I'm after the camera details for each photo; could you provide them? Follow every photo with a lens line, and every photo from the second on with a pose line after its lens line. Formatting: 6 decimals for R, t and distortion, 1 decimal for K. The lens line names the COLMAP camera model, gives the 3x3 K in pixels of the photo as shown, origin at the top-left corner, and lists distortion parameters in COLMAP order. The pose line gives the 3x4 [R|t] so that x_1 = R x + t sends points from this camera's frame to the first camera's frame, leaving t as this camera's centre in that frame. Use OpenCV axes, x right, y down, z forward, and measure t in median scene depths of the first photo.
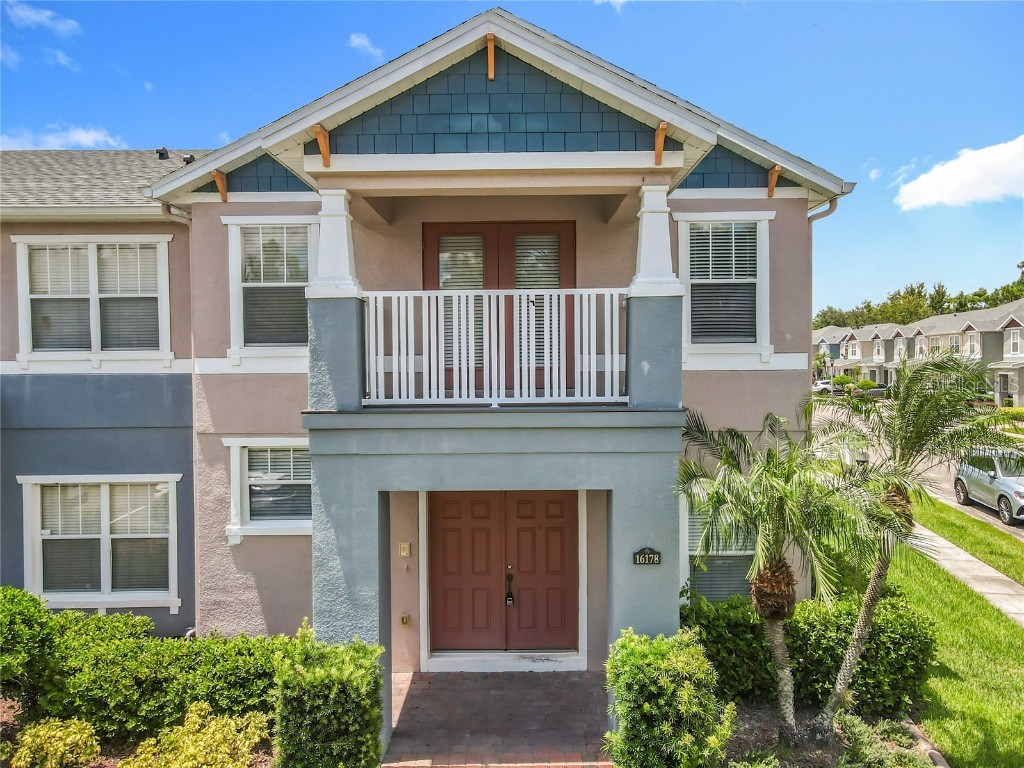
lens RADIAL K [[729.2, 0, 526.5], [0, 729.2, 386.8], [0, 0, 1]] dist [0.009924, 0.005987]
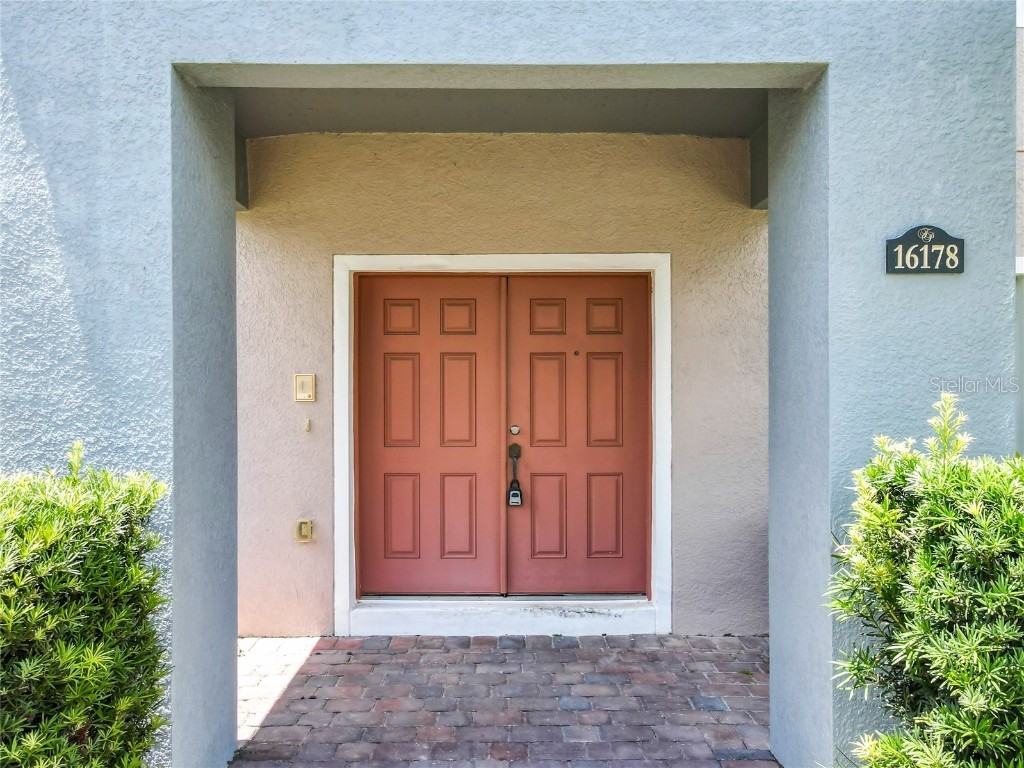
lens RADIAL K [[751.2, 0, 510.1], [0, 751.2, 403.7], [0, 0, 1]] dist [0.000823, 0.035289]
pose [[0.999961, 0.005361, 0.006954, -0.032933], [-0.005232, 0.999815, -0.018513, 0.259567], [-0.007052, 0.018476, 0.999804, 0.522318]]
